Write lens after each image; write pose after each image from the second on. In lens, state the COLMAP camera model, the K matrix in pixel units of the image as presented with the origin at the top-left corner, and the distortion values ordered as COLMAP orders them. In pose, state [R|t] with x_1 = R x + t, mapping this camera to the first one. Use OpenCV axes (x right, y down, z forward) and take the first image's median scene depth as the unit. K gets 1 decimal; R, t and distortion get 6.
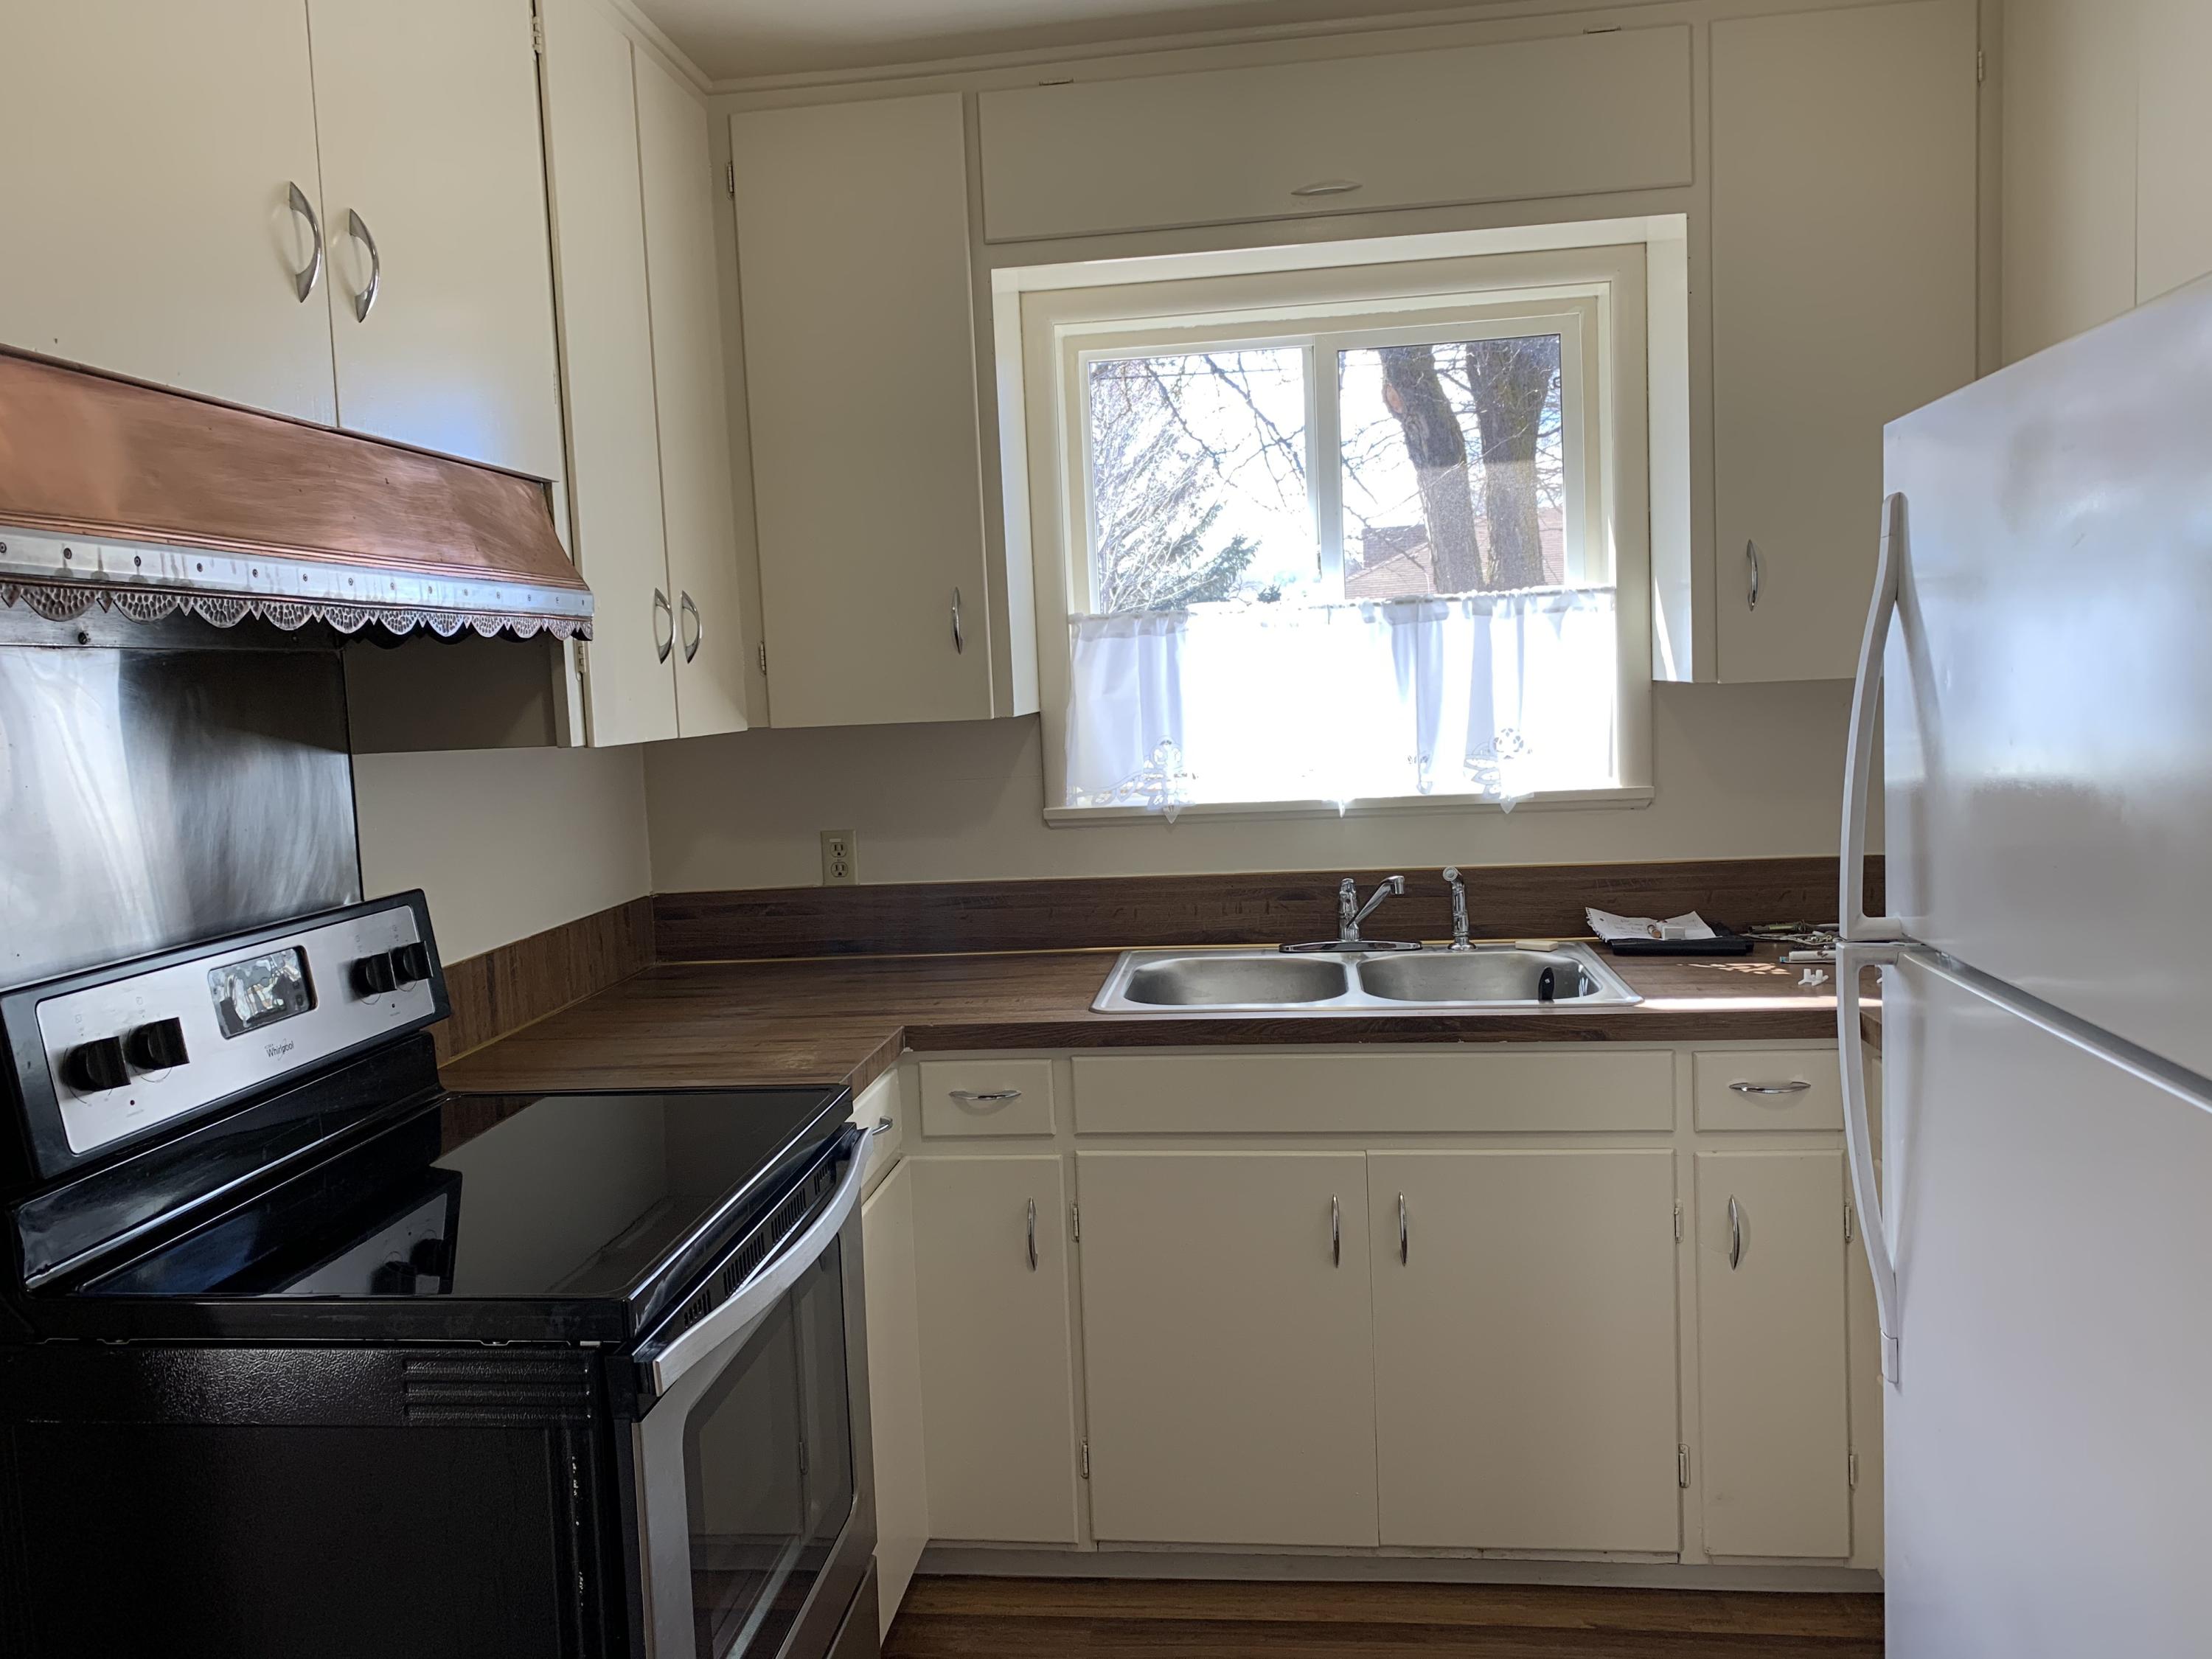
lens RADIAL K [[1634.3, 0, 1110.0], [0, 1634.3, 801.8], [0, 0, 1]] dist [0.078113, -0.153551]
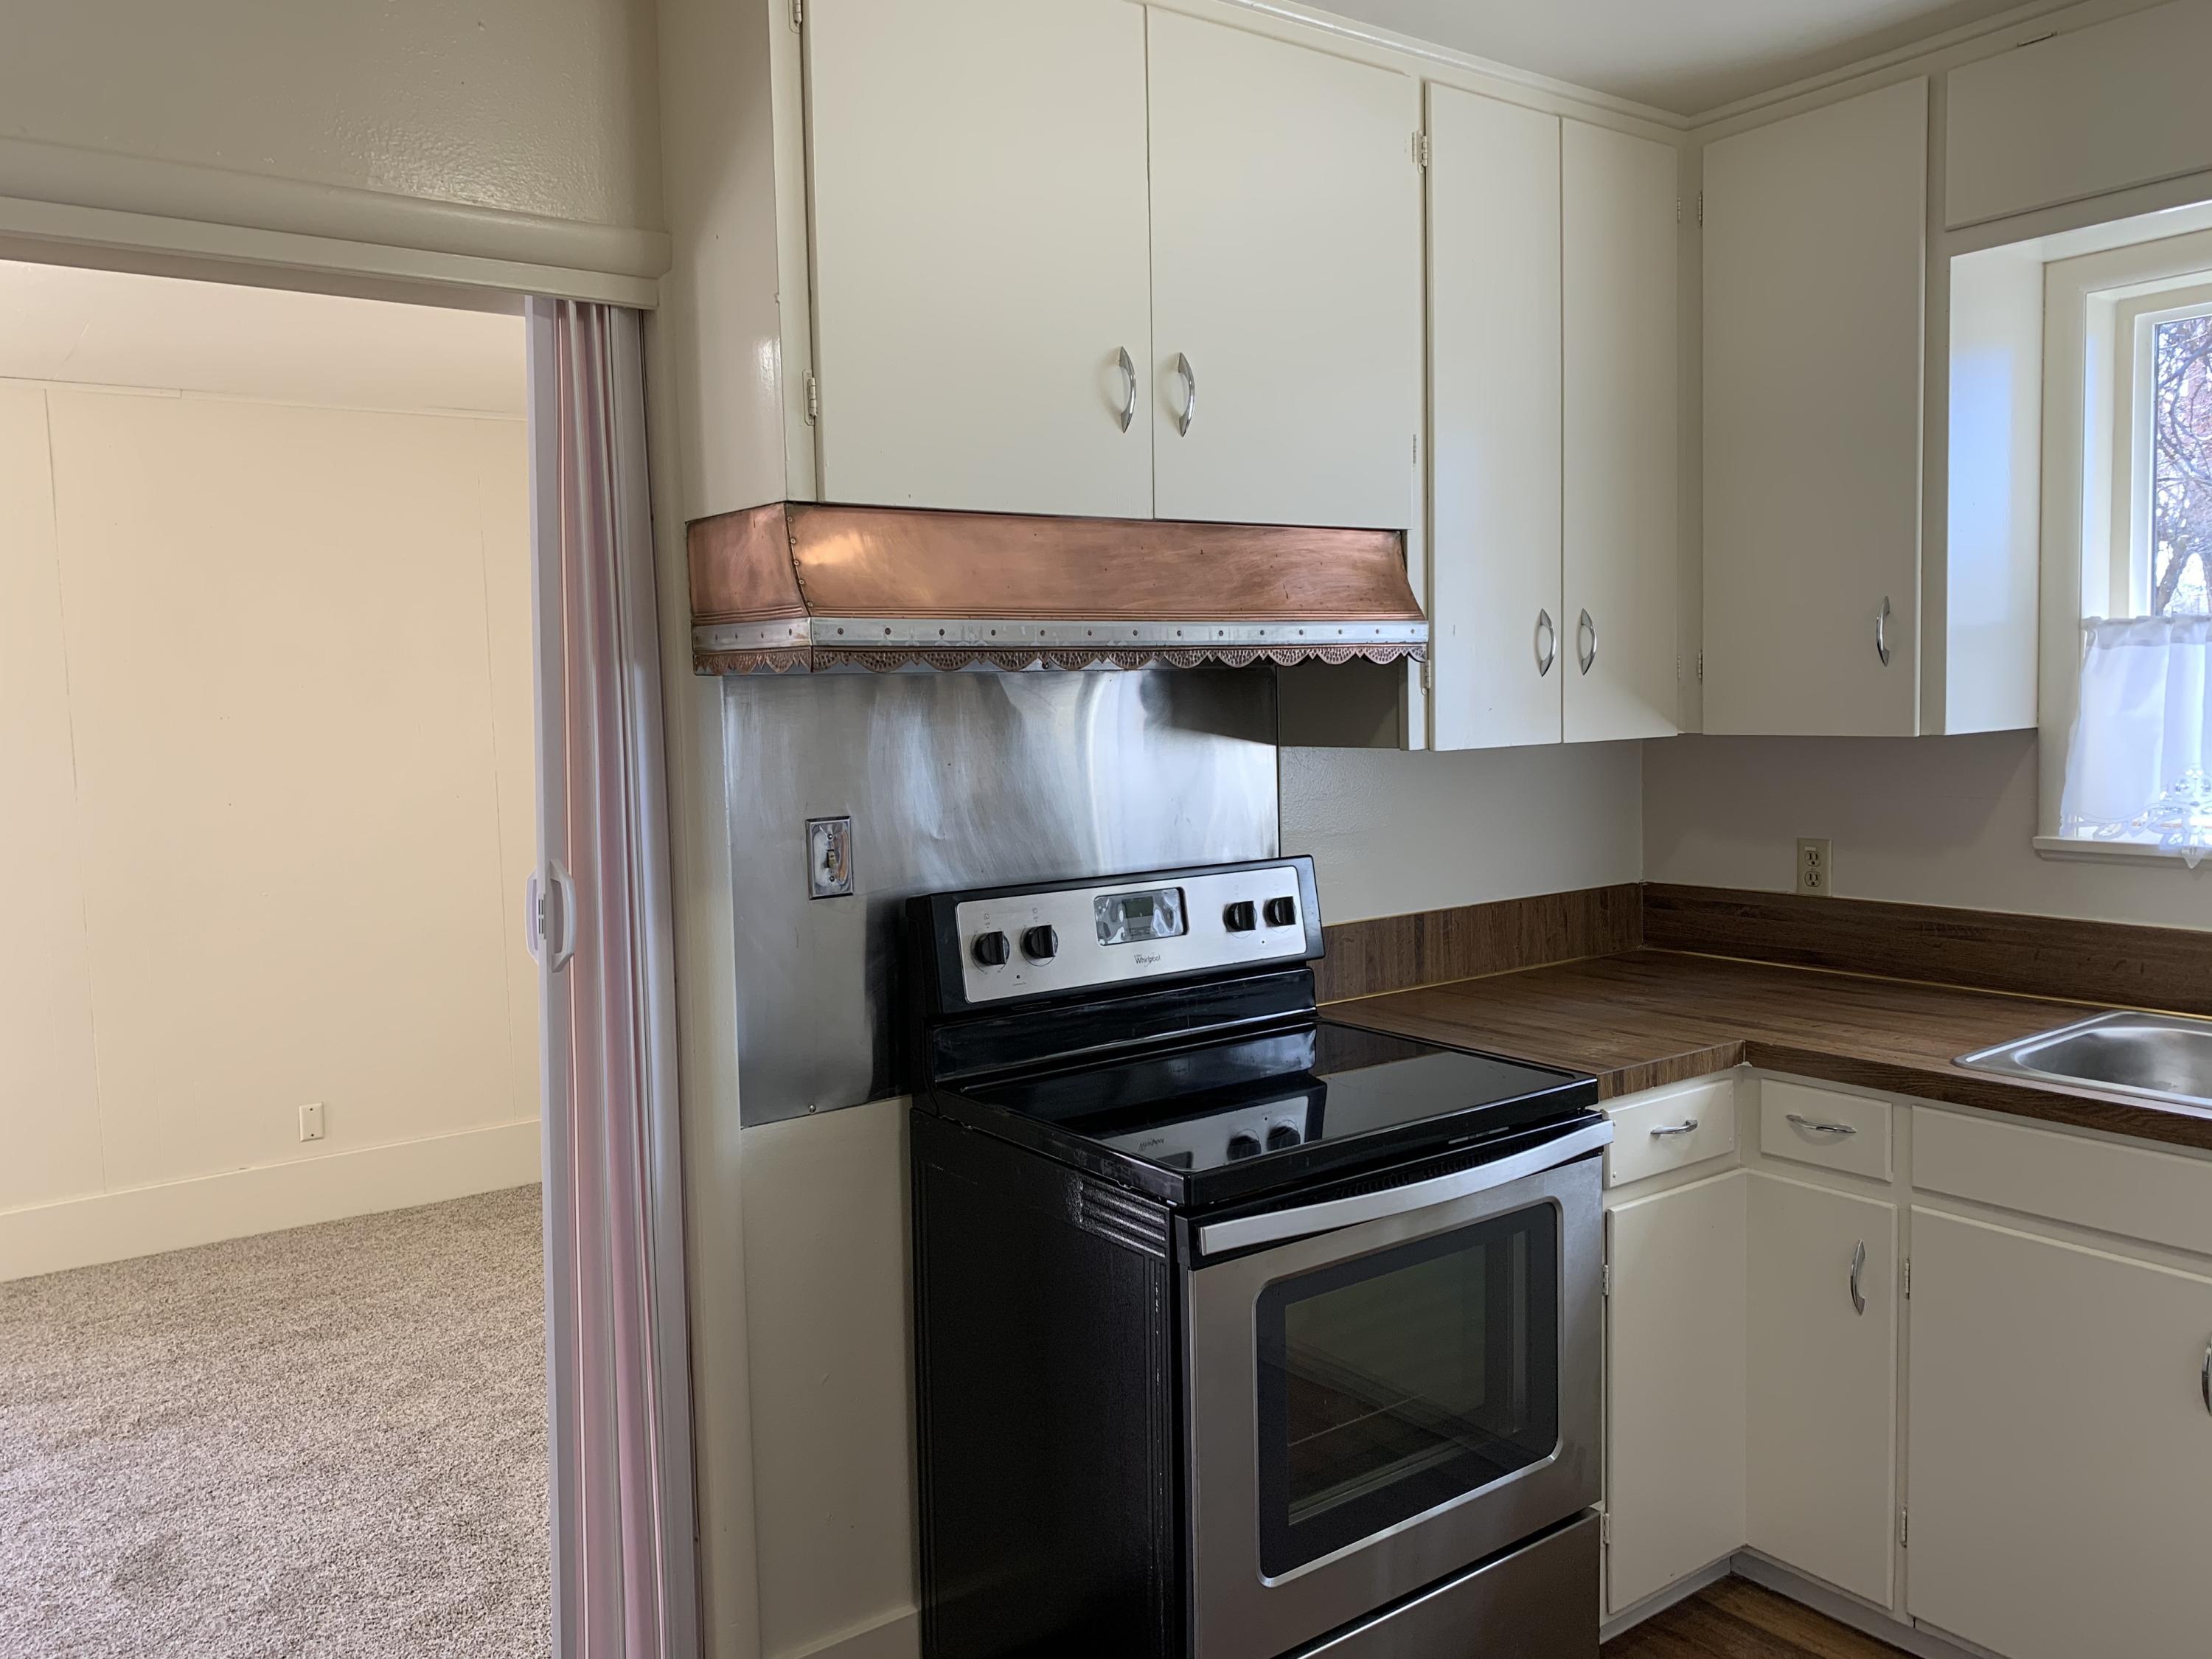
lens RADIAL K [[1634.3, 0, 1110.0], [0, 1634.3, 801.8], [0, 0, 1]] dist [0.078113, -0.153551]
pose [[0.686369, 0.077077, -0.723158, 0.323651], [-0.061633, 0.996955, 0.047762, -0.032724], [0.724638, 0.011788, 0.689029, 0.016218]]
